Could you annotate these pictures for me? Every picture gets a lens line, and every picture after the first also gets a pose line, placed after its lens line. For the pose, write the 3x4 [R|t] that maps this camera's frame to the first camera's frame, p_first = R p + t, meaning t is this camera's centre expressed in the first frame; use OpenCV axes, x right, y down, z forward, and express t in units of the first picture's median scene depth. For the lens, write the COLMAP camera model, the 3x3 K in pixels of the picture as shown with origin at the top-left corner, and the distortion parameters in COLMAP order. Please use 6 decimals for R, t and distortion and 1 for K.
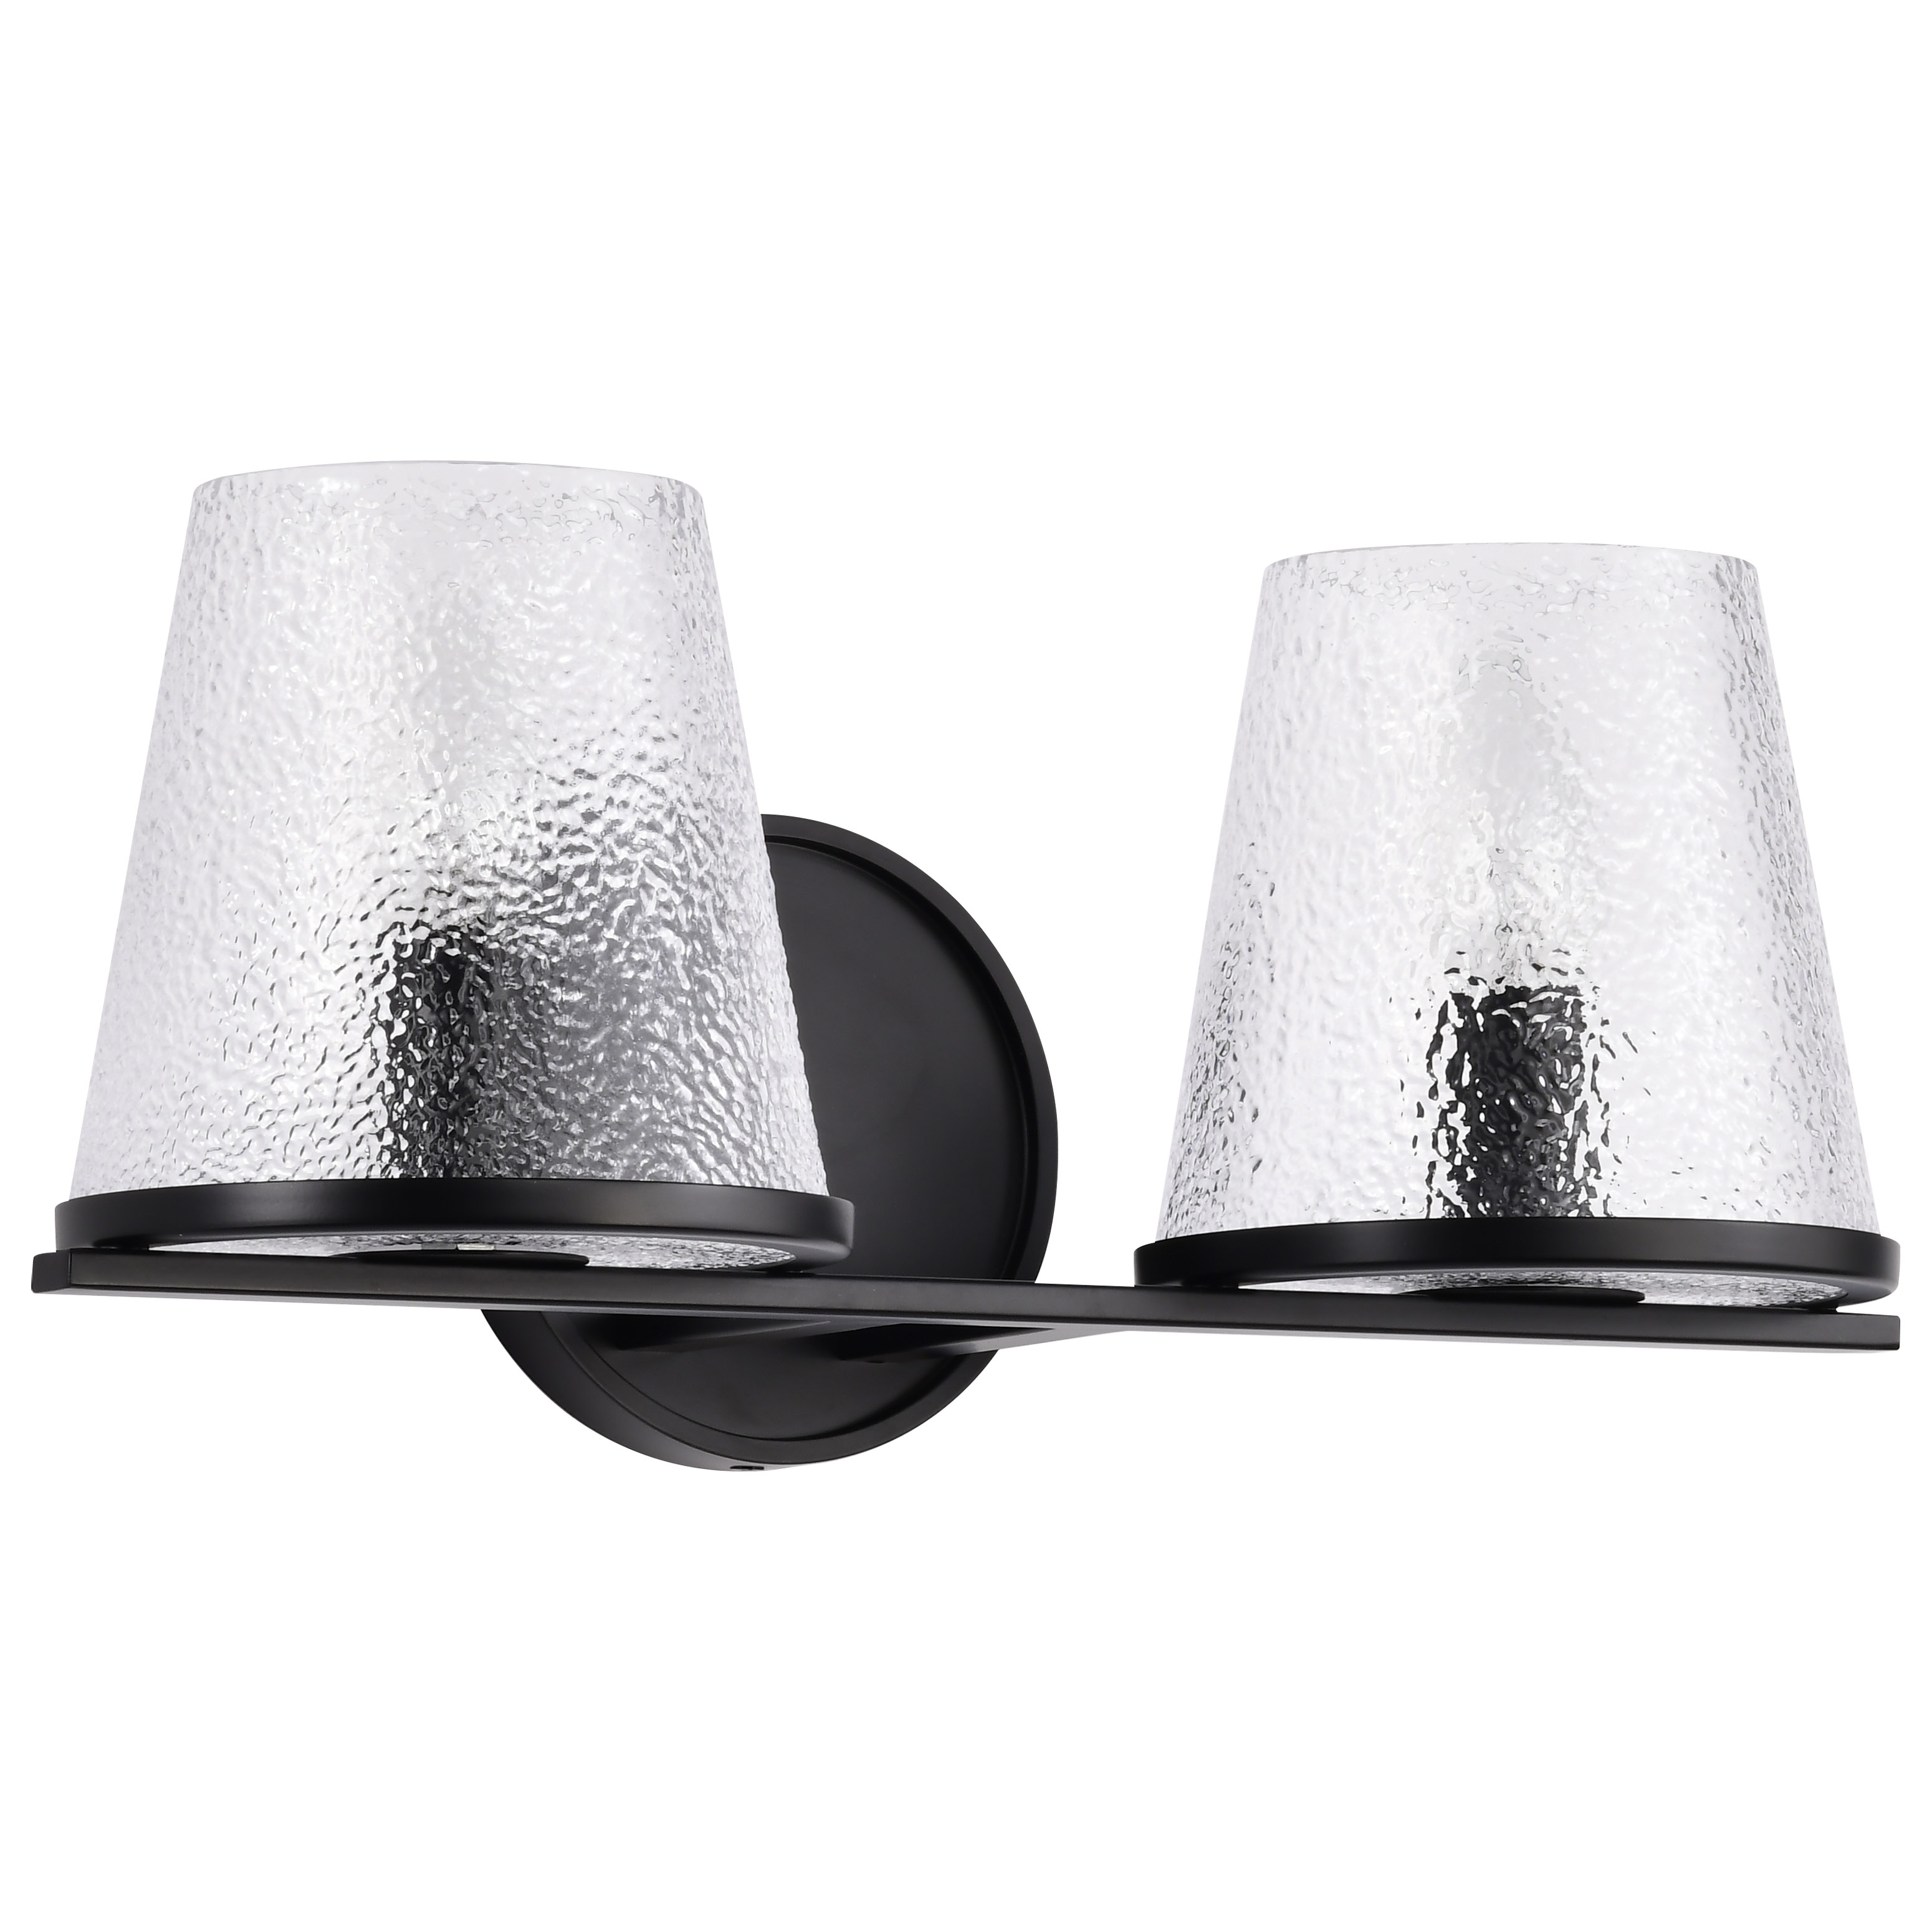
lens RADIAL K [[7786.3, 0, 966.0], [0, 7786.3, 966.0], [0, 0, 1]] dist [-0.061698, 2.231569]
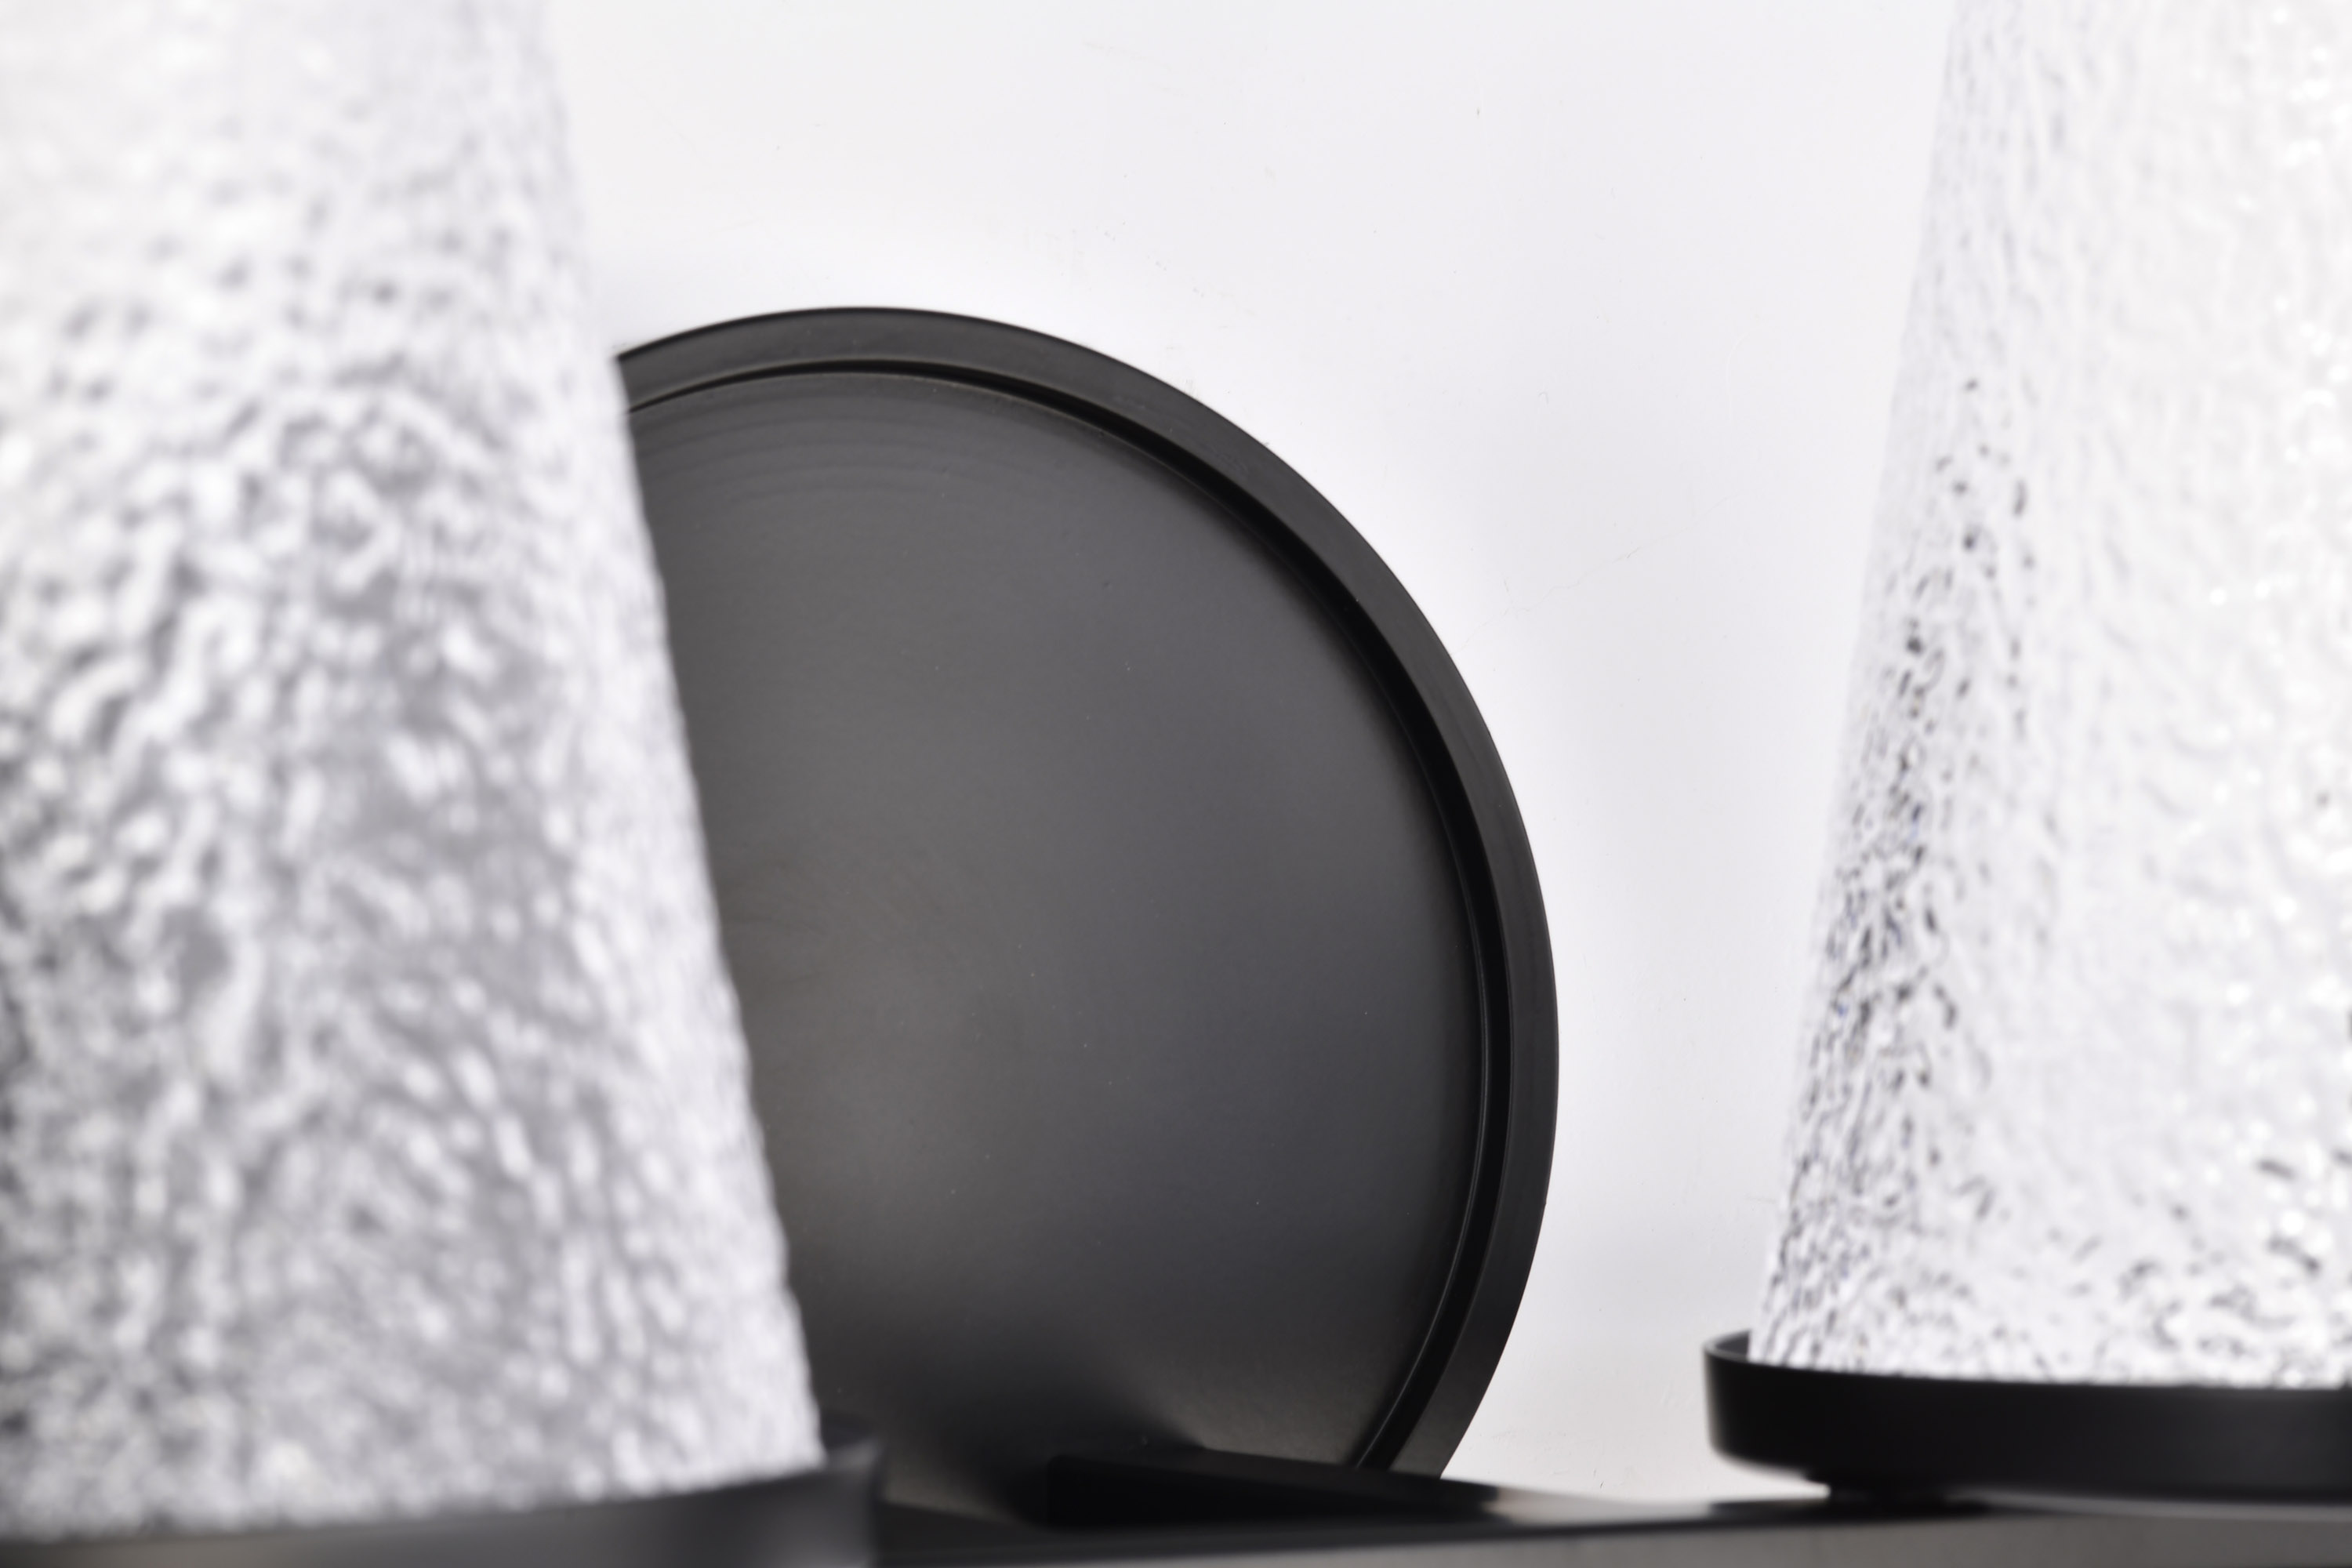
lens RADIAL K [[9811.5, 0, 1176.6], [0, 9811.5, 817.8], [0, 0, 1]] dist [0.062508, 4.770437]
pose [[0.998523, -0.012029, -0.052990, 0.023512], [0.014705, 0.998620, 0.050411, -0.020746], [0.052310, -0.051116, 0.997322, 0.511630]]
